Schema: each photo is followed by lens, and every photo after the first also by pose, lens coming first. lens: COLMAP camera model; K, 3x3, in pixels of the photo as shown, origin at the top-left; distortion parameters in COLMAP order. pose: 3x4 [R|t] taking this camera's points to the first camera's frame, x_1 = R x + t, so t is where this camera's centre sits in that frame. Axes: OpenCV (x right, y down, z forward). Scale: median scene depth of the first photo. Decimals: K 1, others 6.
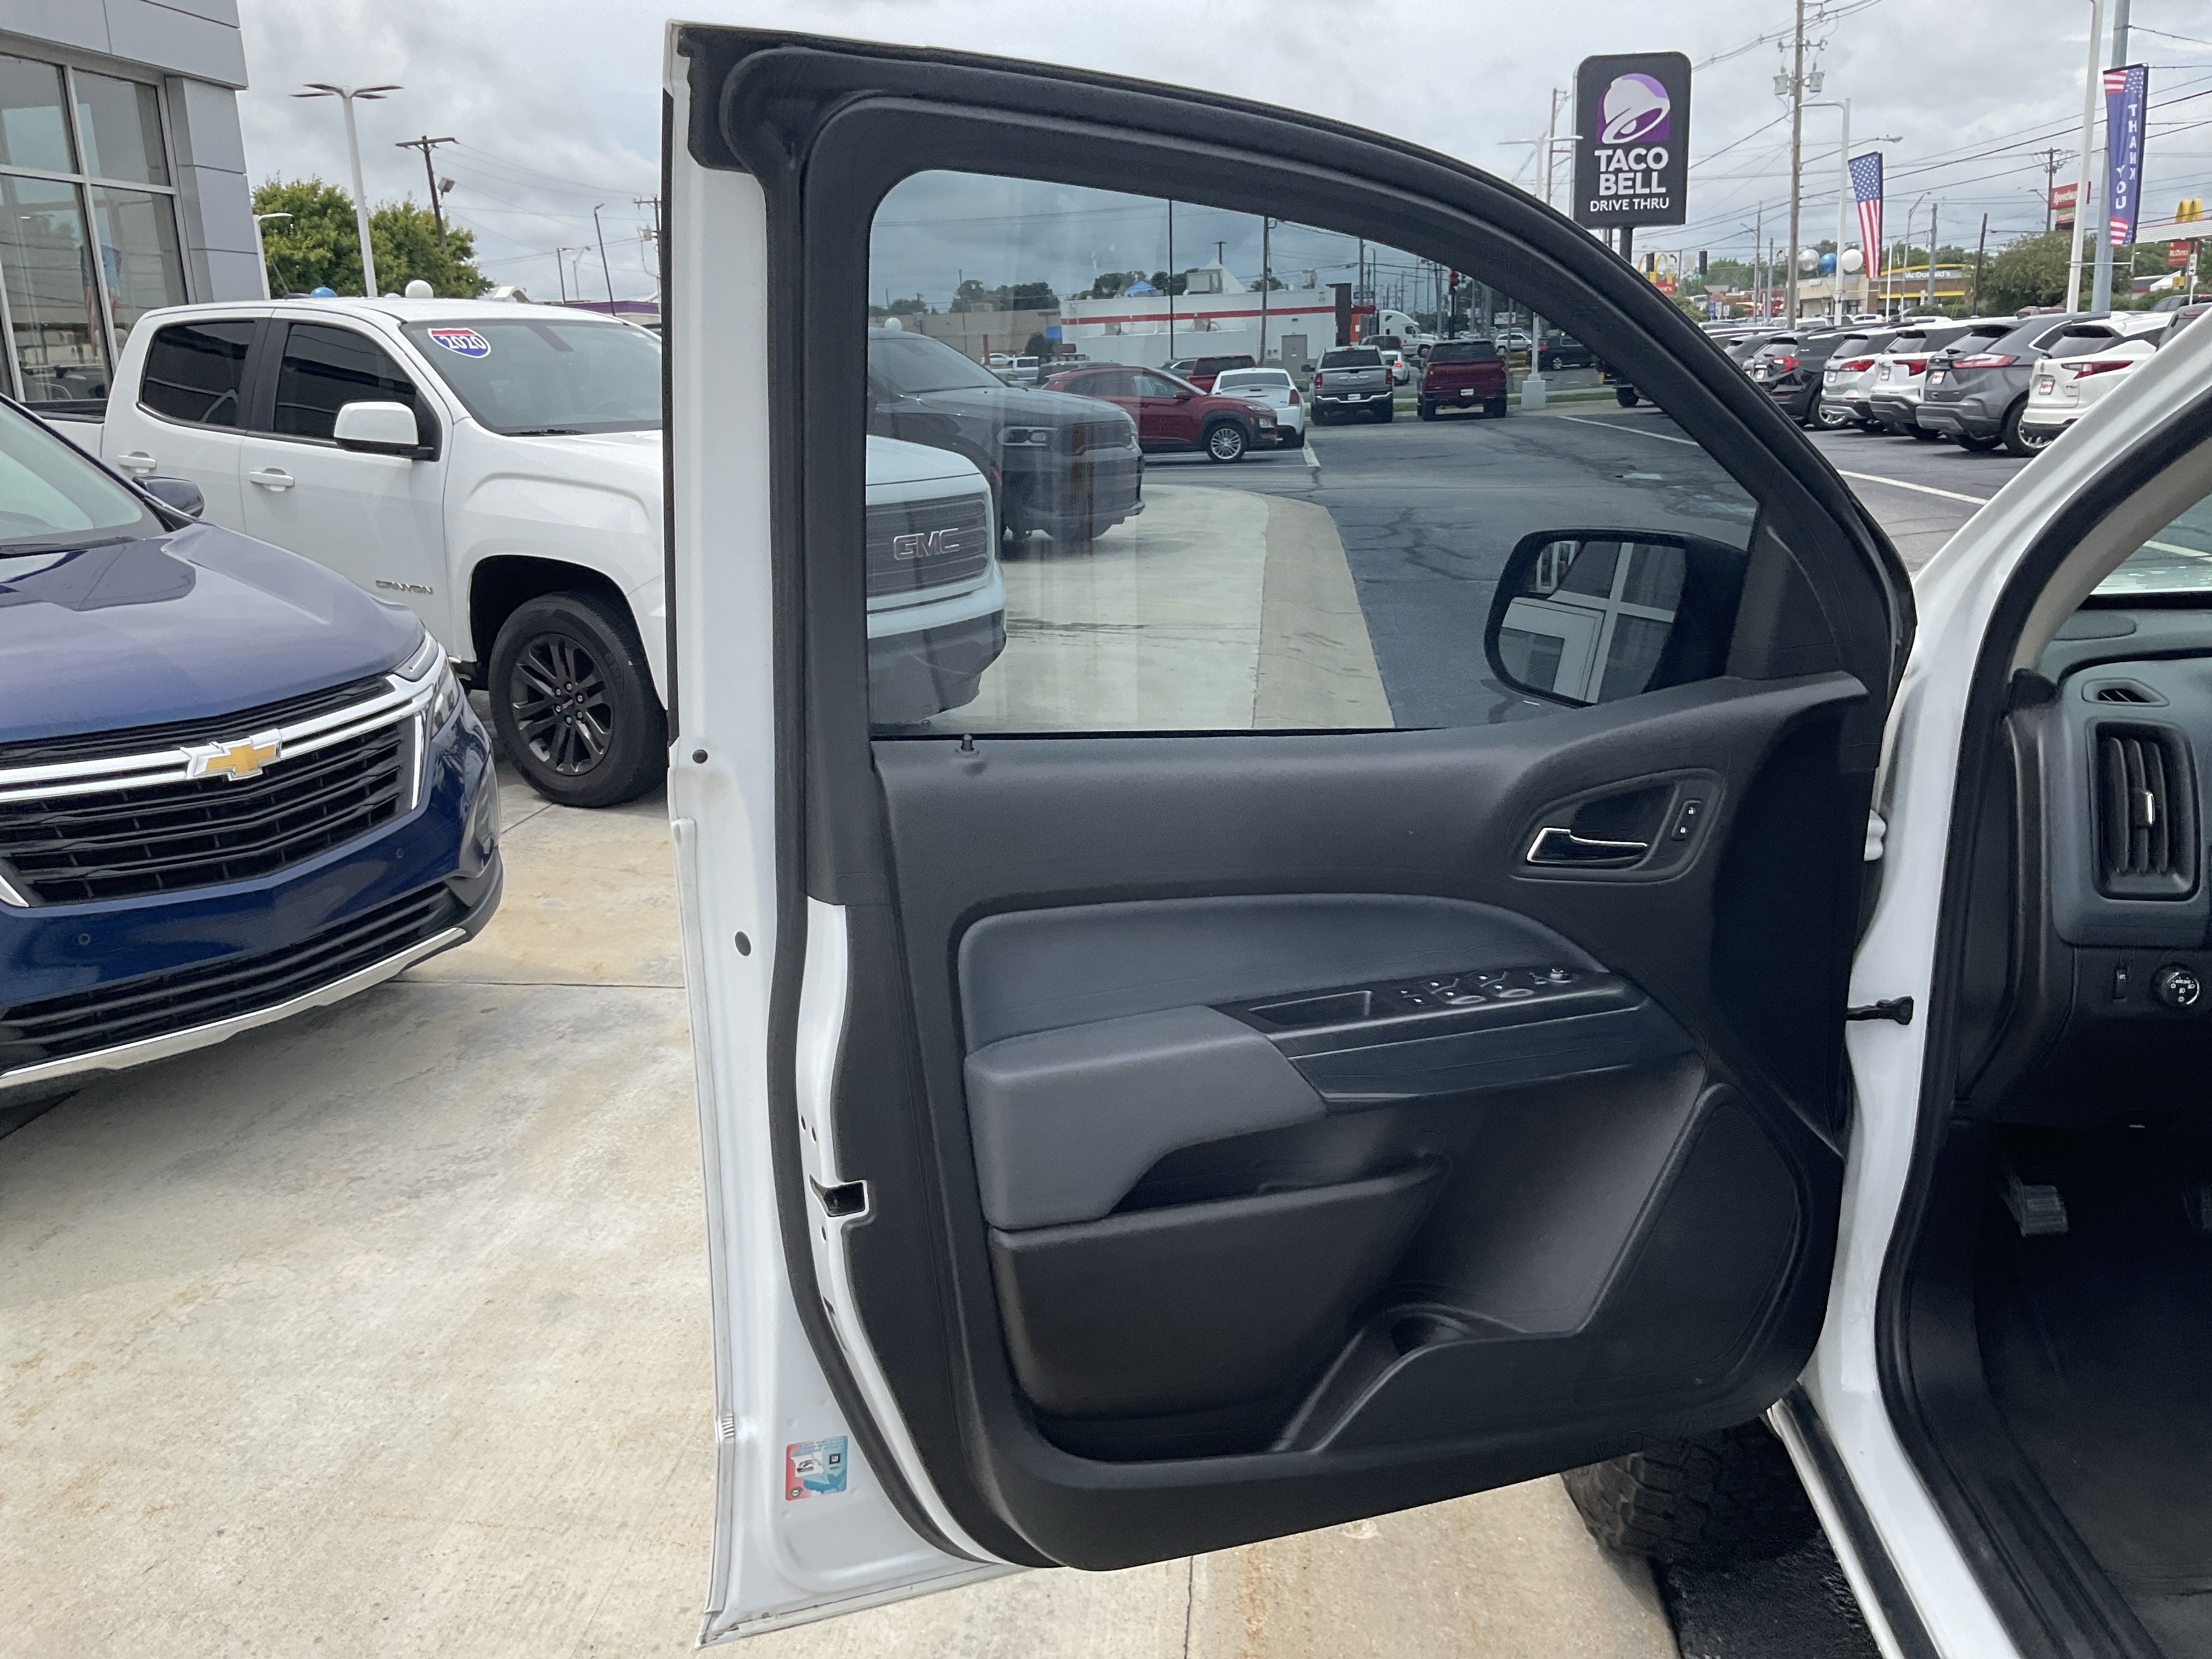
lens RADIAL K [[1820.5, 0, 1110.2], [0, 1820.5, 837.6], [0, 0, 1]] dist [0.068015, -0.133515]
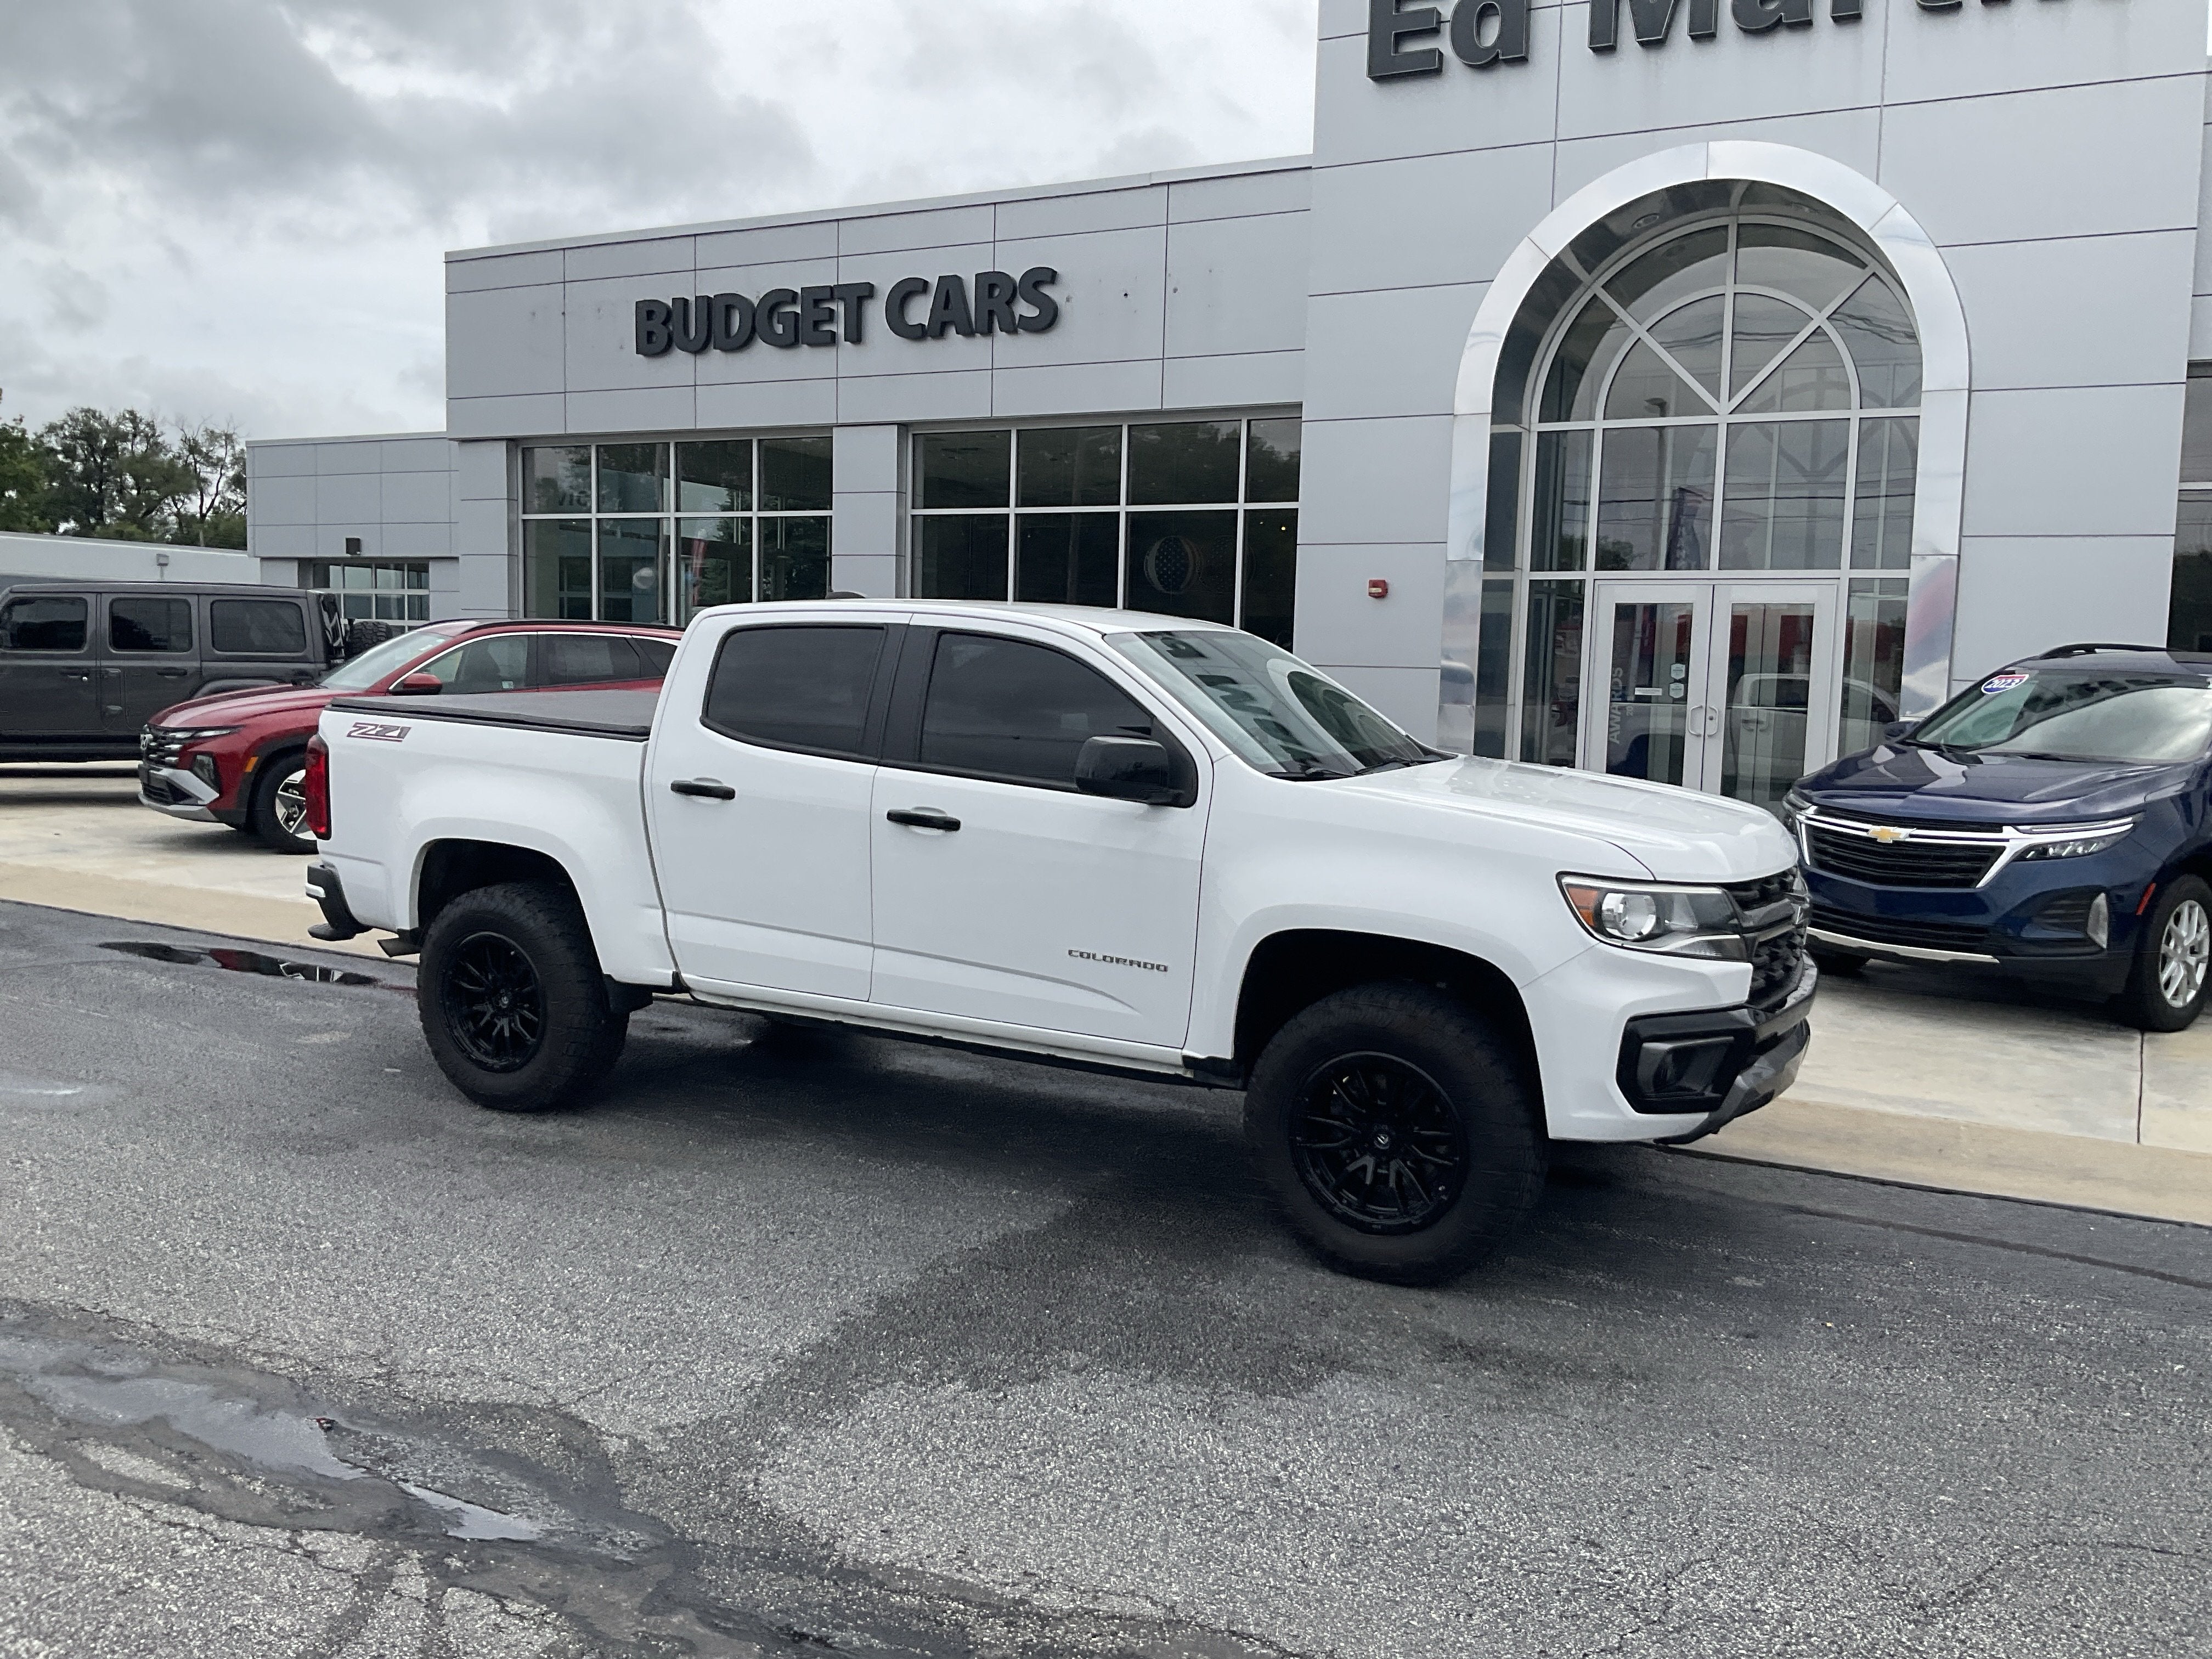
lens RADIAL K [[1820.5, 0, 1101.9], [0, 1820.5, 832.4], [0, 0, 1]] dist [0.068015, -0.133515]
pose [[-0.400057, 0.108776, -0.910012, 0.215760], [-0.249858, 0.942375, 0.222487, -0.033030], [0.881774, 0.316381, -0.349825, 0.096382]]
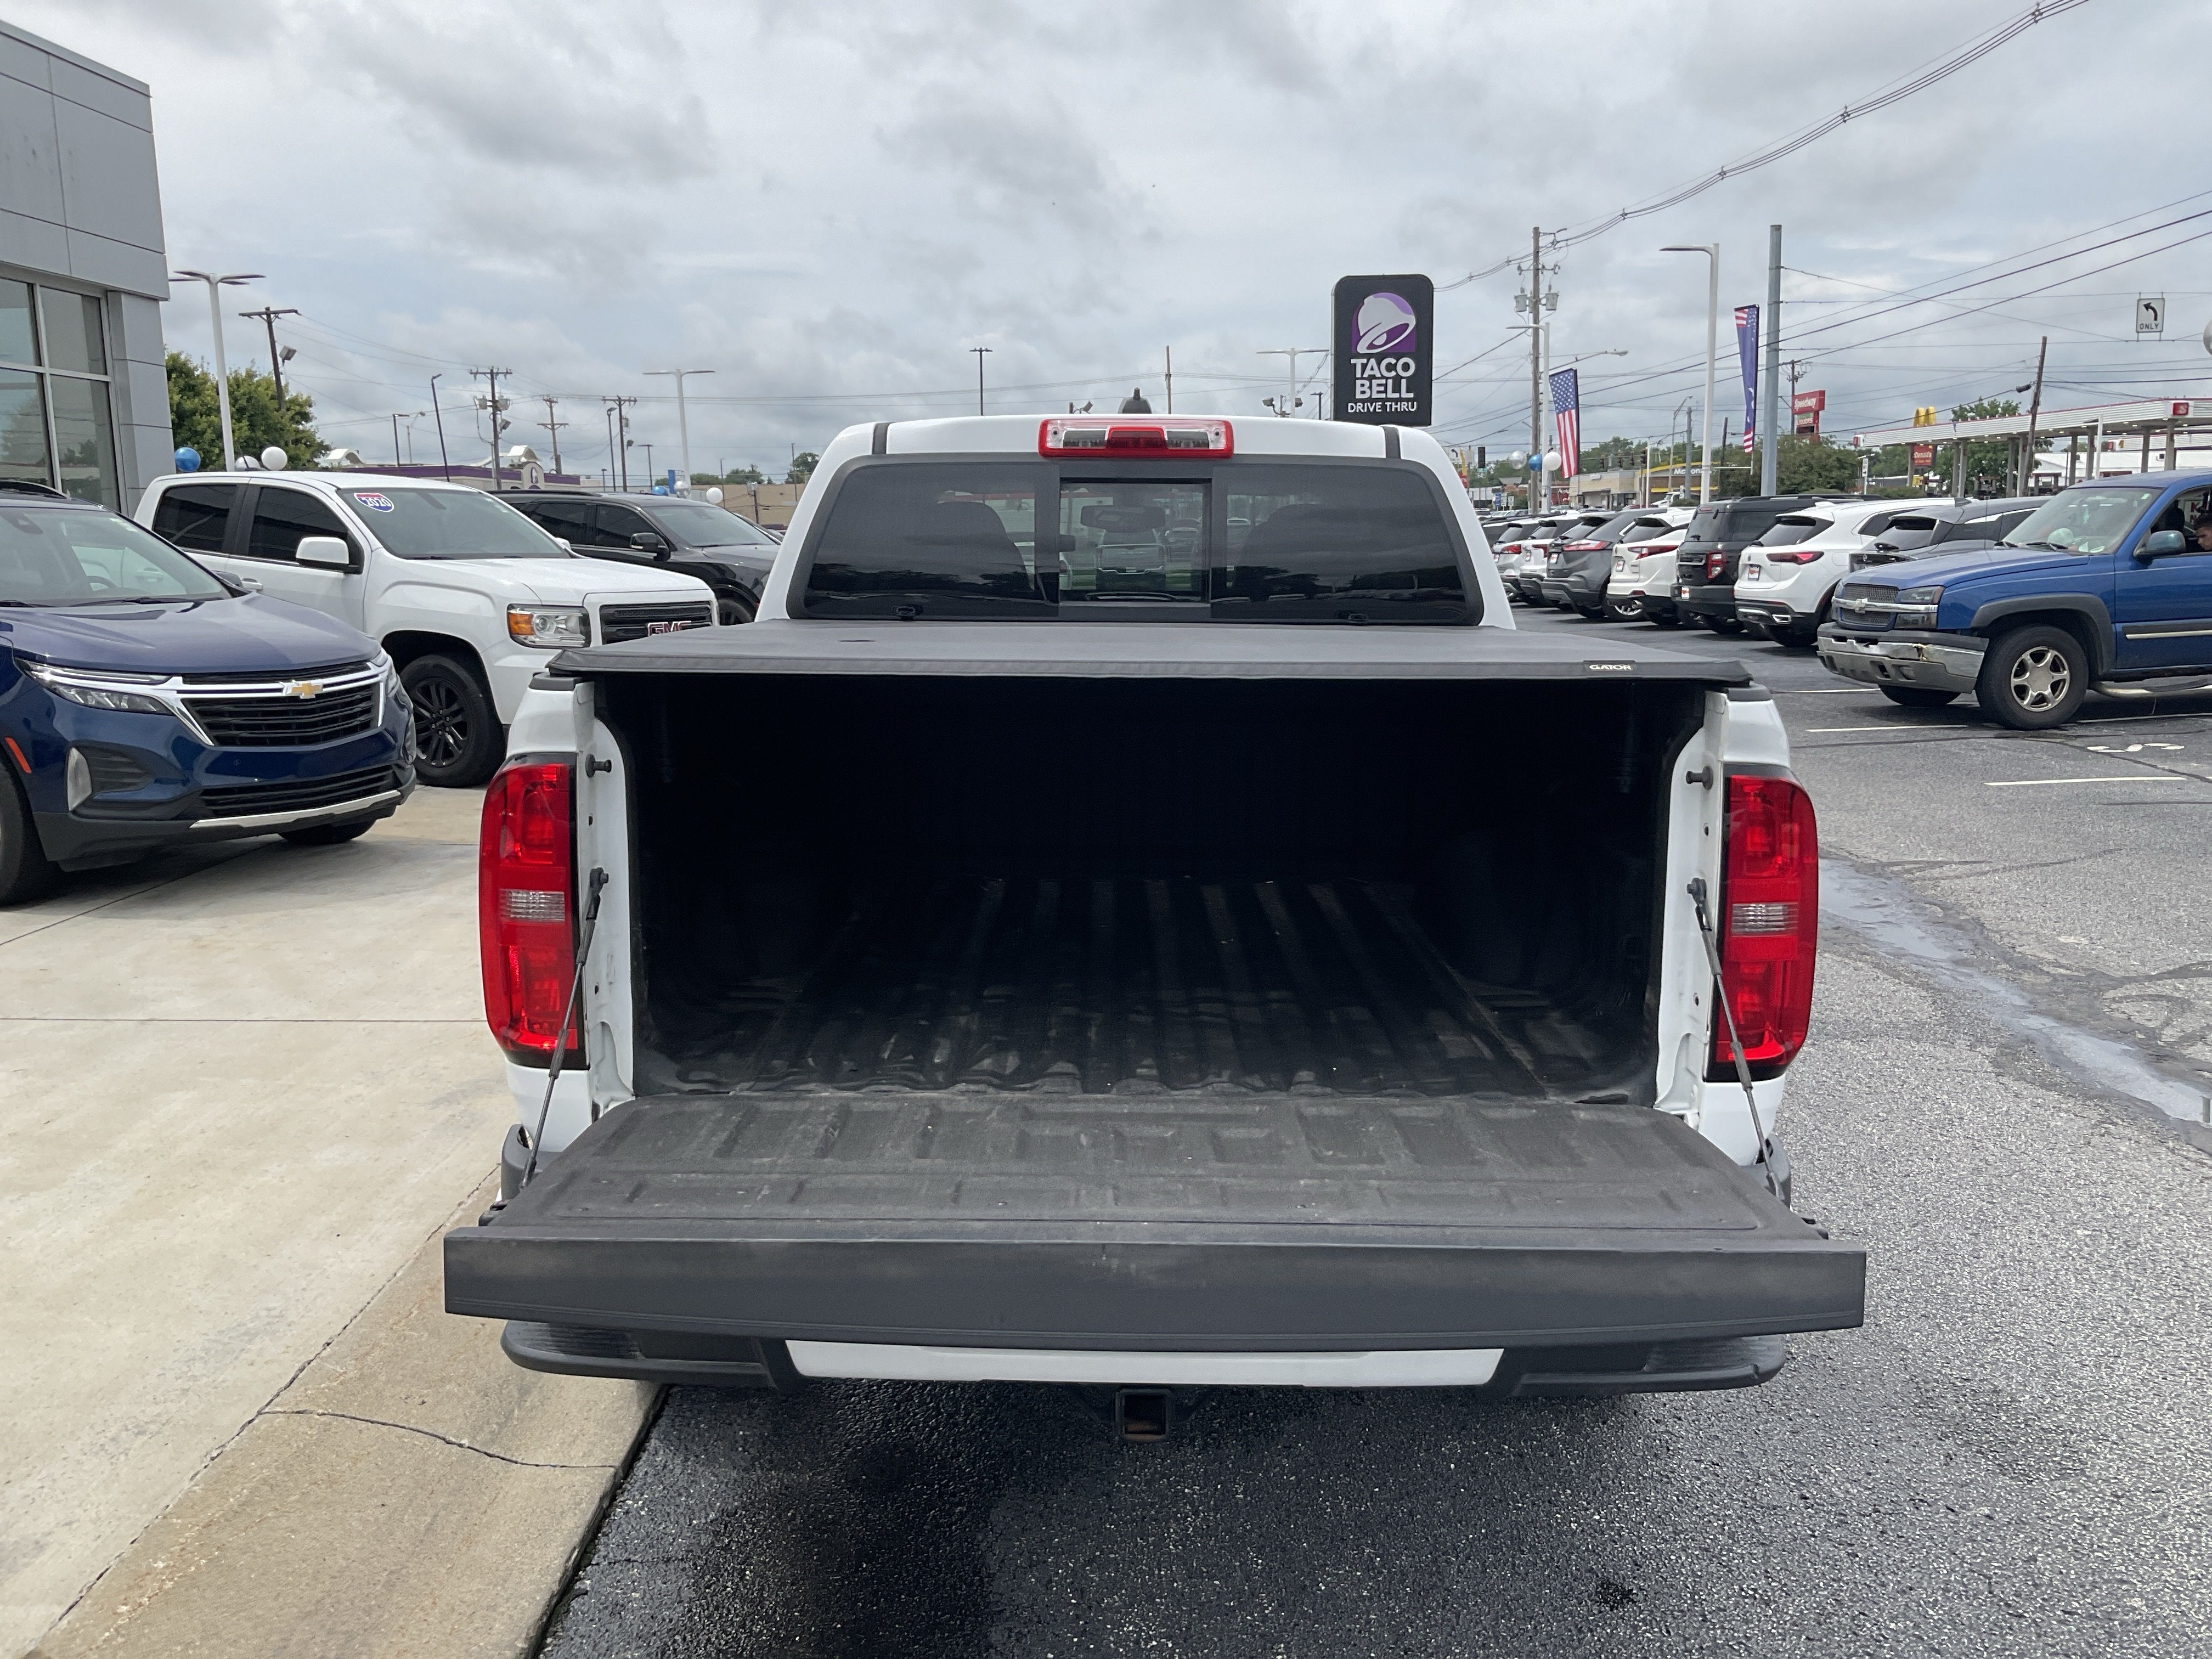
lens RADIAL K [[1820.5, 0, 1099.7], [0, 1820.5, 845.2], [0, 0, 1]] dist [0.068015, -0.133515]
pose [[0.996336, 0.007320, 0.085217, 0.028289], [0.000119, 0.996212, -0.086961, 0.033793], [-0.085531, 0.086653, 0.992560, -0.124514]]
